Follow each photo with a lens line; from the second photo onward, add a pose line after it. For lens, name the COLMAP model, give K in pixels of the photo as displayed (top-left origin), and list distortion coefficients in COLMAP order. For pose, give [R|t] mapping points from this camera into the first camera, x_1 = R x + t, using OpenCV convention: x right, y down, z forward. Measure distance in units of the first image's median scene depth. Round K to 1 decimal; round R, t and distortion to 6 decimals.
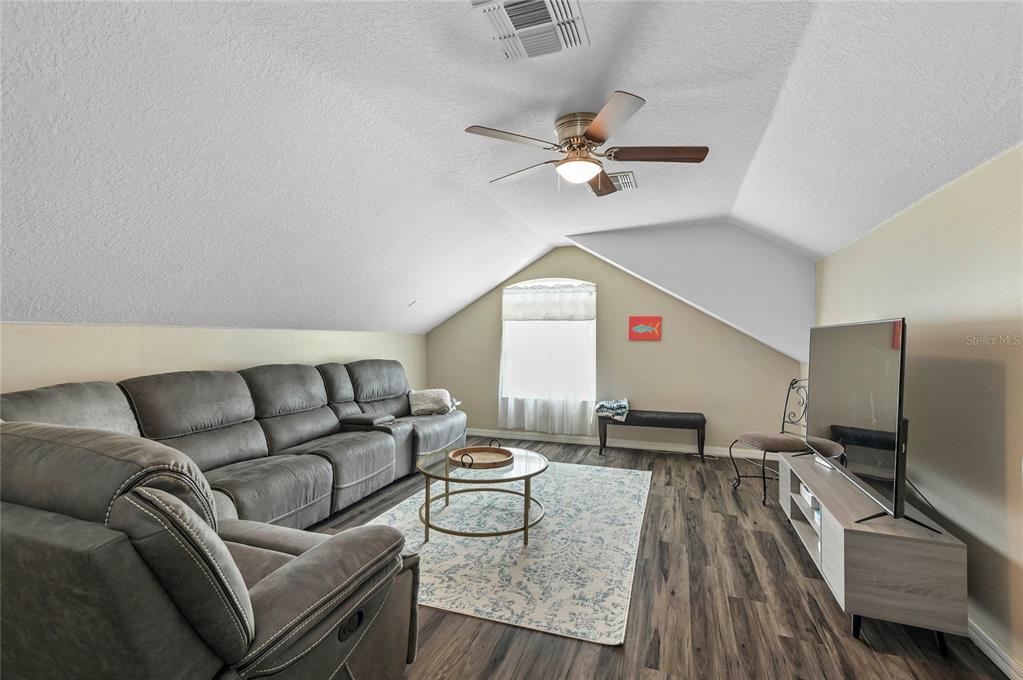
lens RADIAL K [[469.8, 0, 514.7], [0, 469.8, 341.5], [0, 0, 1]] dist [-0.032879, -0.000797]
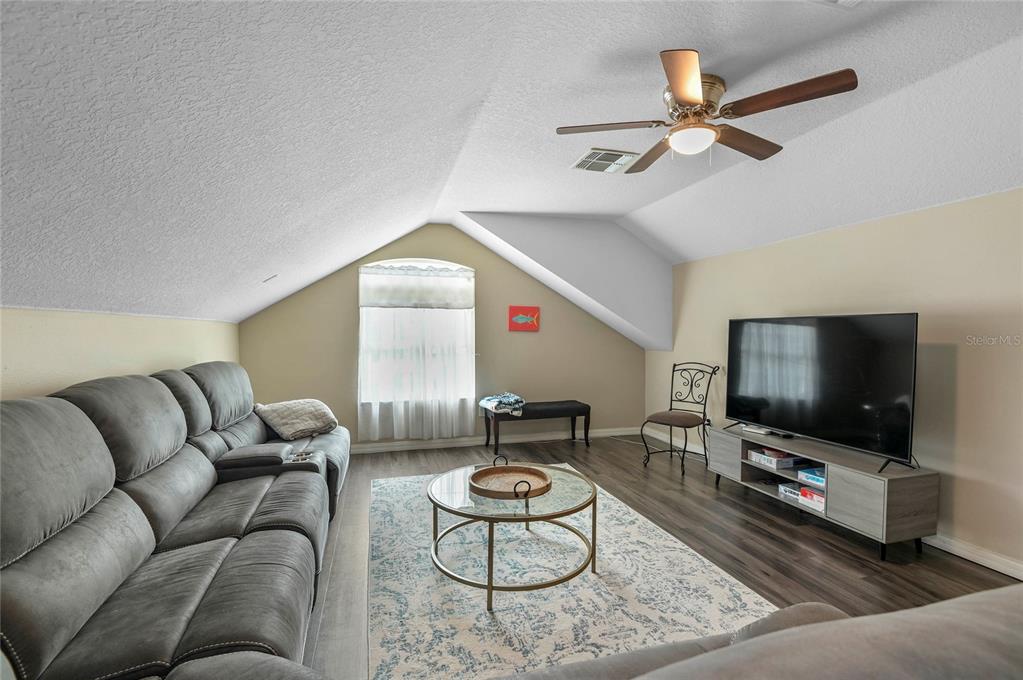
lens RADIAL K [[469.8, 0, 510.1], [0, 469.8, 340.3], [0, 0, 1]] dist [-0.032879, -0.000797]
pose [[0.806183, -0.012374, 0.591536, -0.344256], [0.003308, 0.999860, 0.016407, 0.000782], [-0.591657, -0.011271, 0.806111, 0.244117]]
